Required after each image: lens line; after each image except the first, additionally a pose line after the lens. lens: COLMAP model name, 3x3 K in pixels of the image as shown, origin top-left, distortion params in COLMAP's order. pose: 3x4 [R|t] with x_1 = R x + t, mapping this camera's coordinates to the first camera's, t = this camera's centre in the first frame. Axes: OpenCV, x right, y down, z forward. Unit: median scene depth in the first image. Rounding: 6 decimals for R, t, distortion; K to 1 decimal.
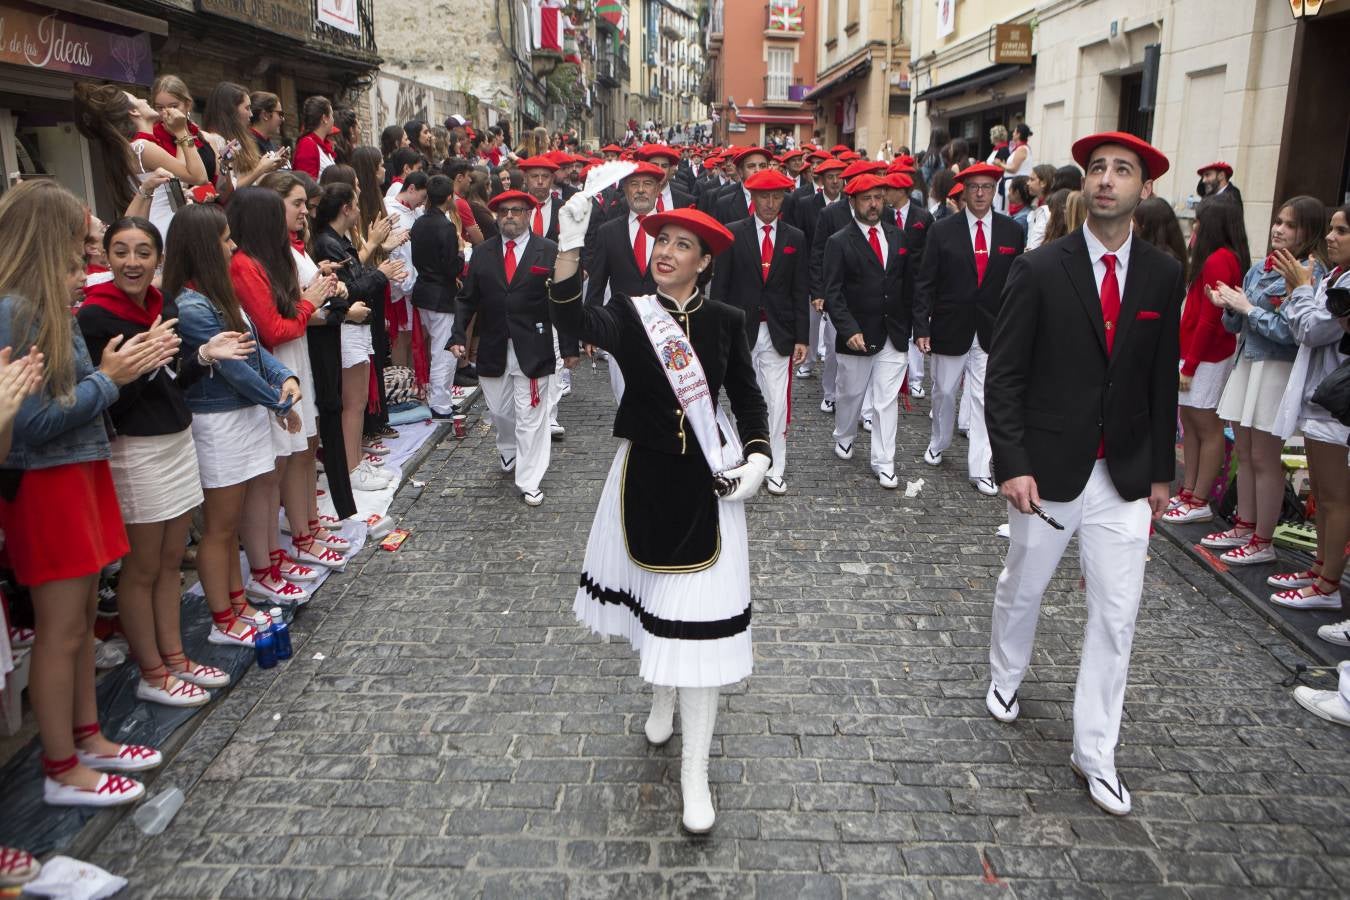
lens RADIAL K [[1168.4, 0, 732.3], [0, 1168.4, 465.4], [0, 0, 1]] dist [-0.086022, 0.106934]
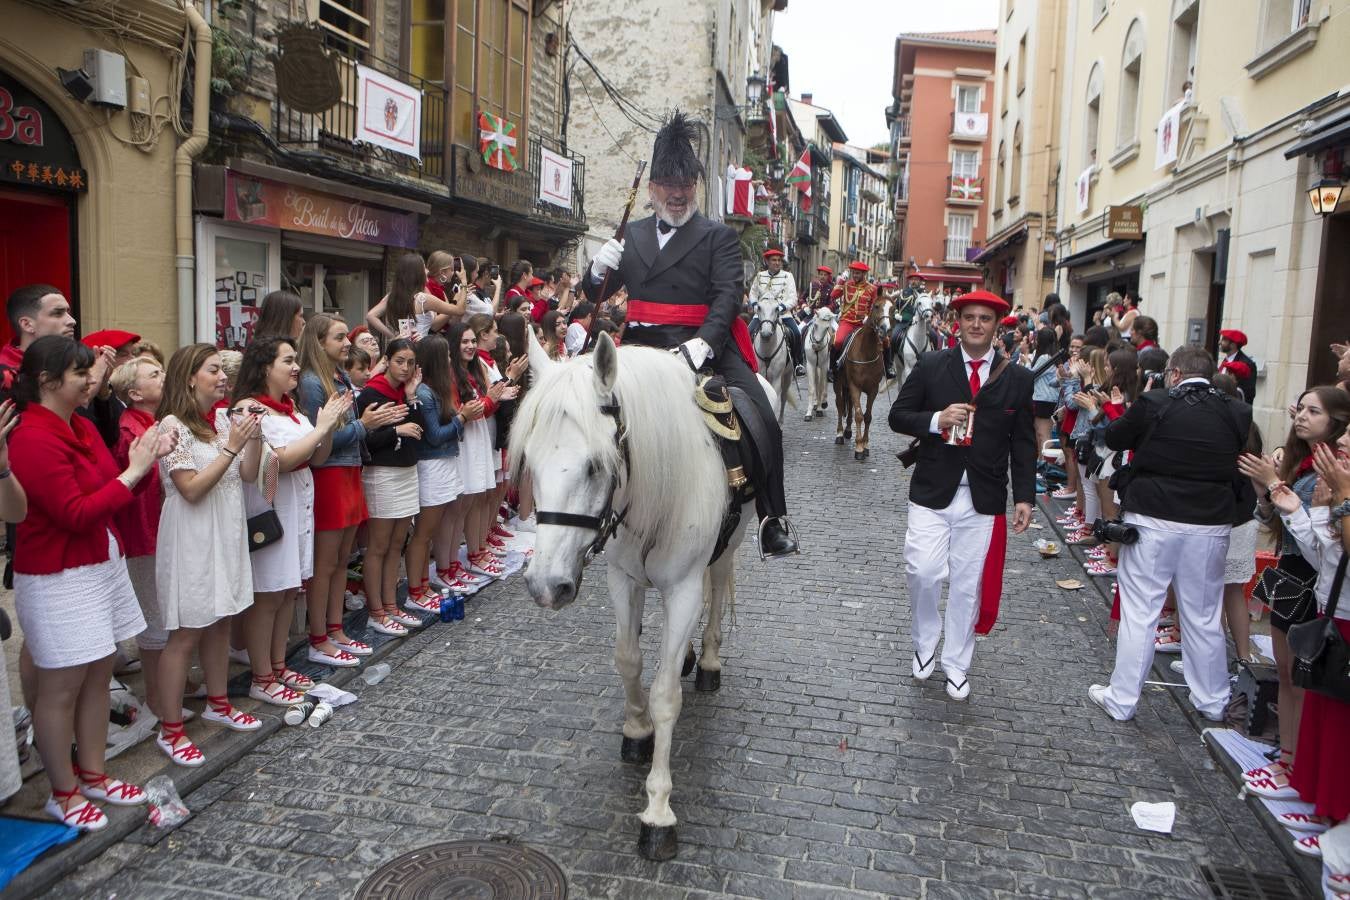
lens RADIAL K [[1168.4, 0, 732.3], [0, 1168.4, 465.4], [0, 0, 1]] dist [-0.086022, 0.106934]
pose [[0.982887, 0.054154, -0.176069, 0.073141], [-0.075508, 0.990265, -0.116934, 0.035495], [0.168022, 0.128228, 0.977408, -0.150451]]
